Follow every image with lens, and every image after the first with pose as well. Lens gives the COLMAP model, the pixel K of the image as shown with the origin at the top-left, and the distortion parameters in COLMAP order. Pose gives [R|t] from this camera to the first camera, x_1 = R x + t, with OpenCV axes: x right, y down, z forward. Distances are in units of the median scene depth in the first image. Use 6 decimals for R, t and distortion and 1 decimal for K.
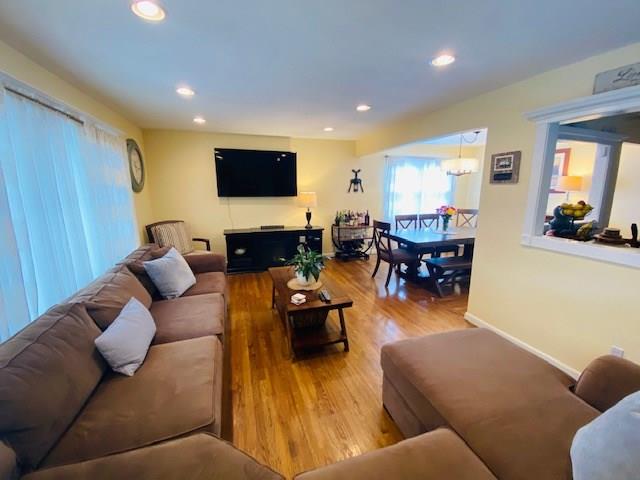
lens RADIAL K [[263.1, 0, 314.9], [0, 263.1, 237.0], [0, 0, 1]] dist [0.001194, -0.000151]
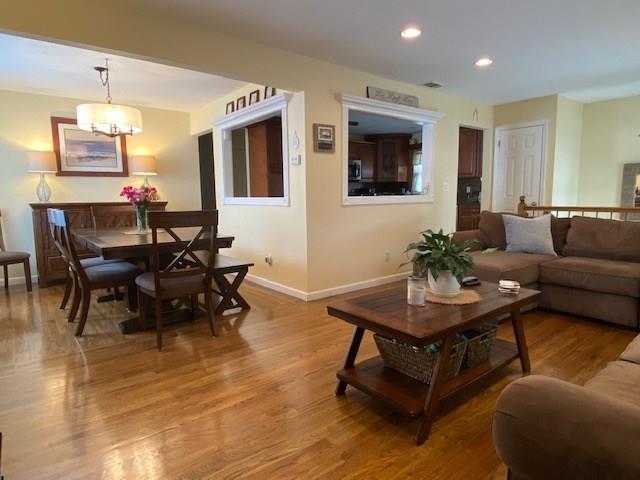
lens RADIAL K [[370.1, 0, 317.8], [0, 370.1, 242.4], [0, 0, 1]] dist [0.002259, 0.000138]
pose [[-0.371805, -0.111556, 0.921584, -0.385657], [0.181071, 0.964970, 0.189859, -0.075957], [-0.910480, 0.237462, -0.338581, 0.876416]]
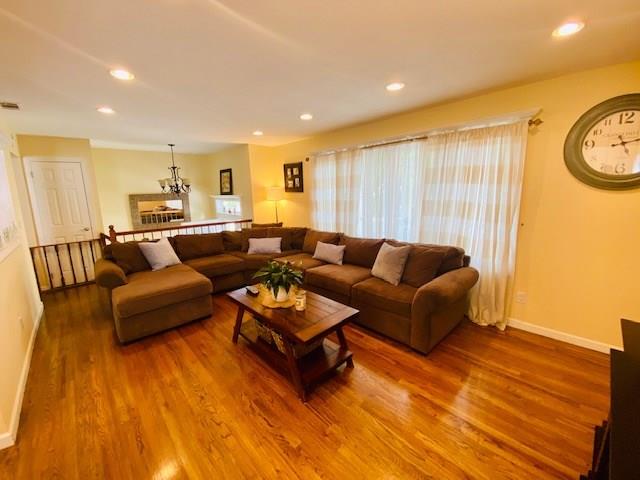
lens RADIAL K [[263.1, 0, 314.9], [0, 263.1, 237.0], [0, 0, 1]] dist [0.001194, -0.000151]
pose [[-0.907194, 0.104063, -0.407639, 0.115715], [-0.043608, 0.940448, 0.337128, -0.190278], [0.418446, 0.323617, -0.848631, 1.017947]]
